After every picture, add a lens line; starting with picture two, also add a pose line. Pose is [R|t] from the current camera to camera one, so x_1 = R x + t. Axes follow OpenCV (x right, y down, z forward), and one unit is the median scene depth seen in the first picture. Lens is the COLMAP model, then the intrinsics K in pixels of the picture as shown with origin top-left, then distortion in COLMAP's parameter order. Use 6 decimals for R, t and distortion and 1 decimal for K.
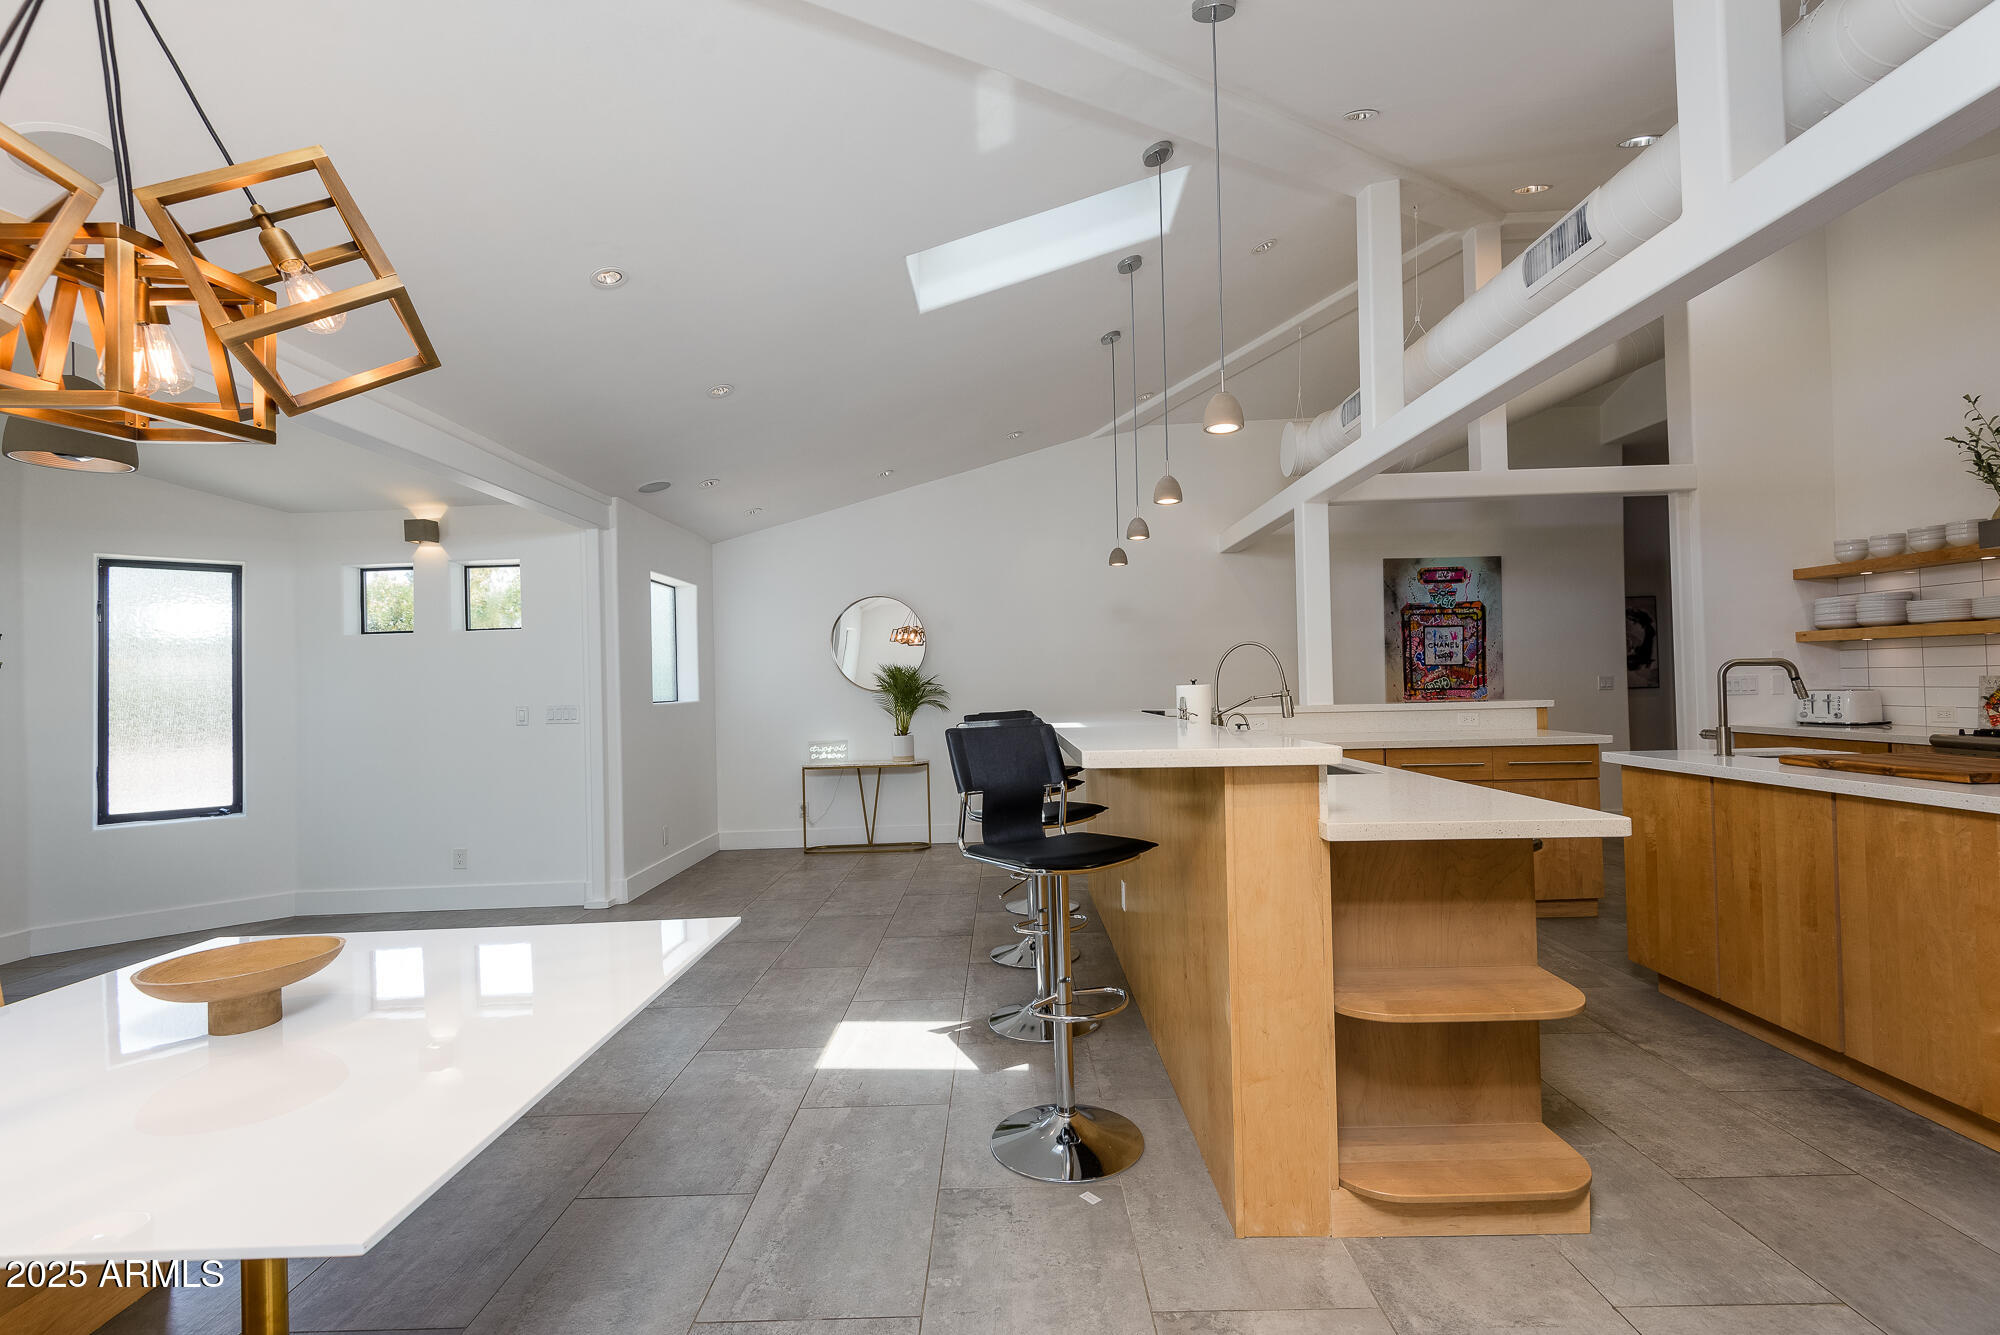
lens RADIAL K [[925.2, 0, 1002.0], [0, 925.2, 682.4], [0, 0, 1]] dist [-0.001083, -0.000255]
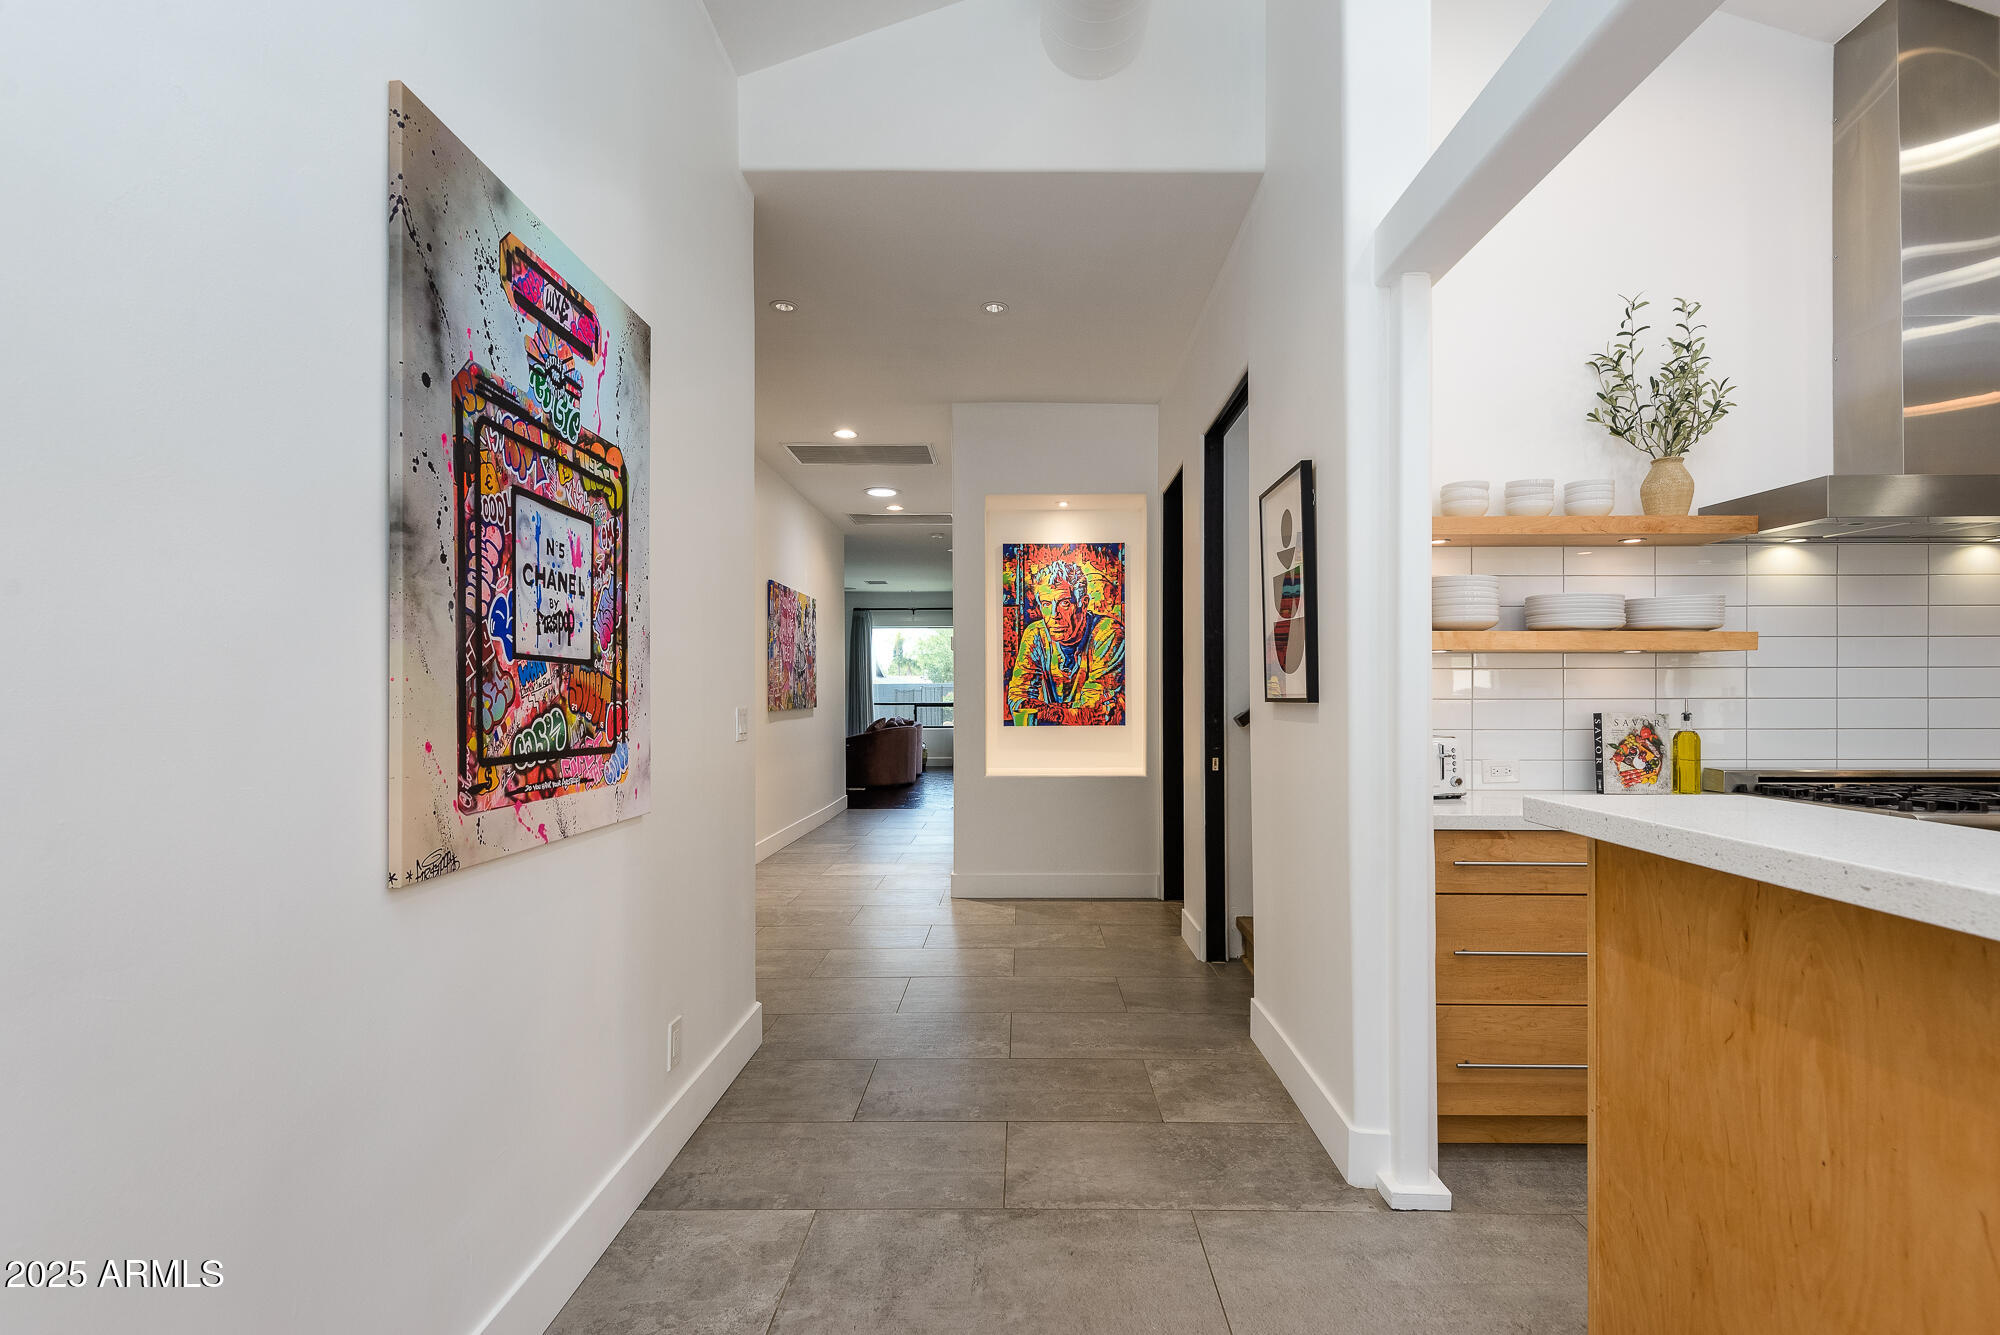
lens RADIAL K [[925.2, 0, 1002.0], [0, 925.2, 682.4], [0, 0, 1]] dist [-0.001083, -0.000255]
pose [[0.015472, 0.037886, 0.999162, 0.229458], [0.001305, 0.999280, -0.037911, -0.002937], [-0.999879, 0.001890, 0.015412, 0.875022]]
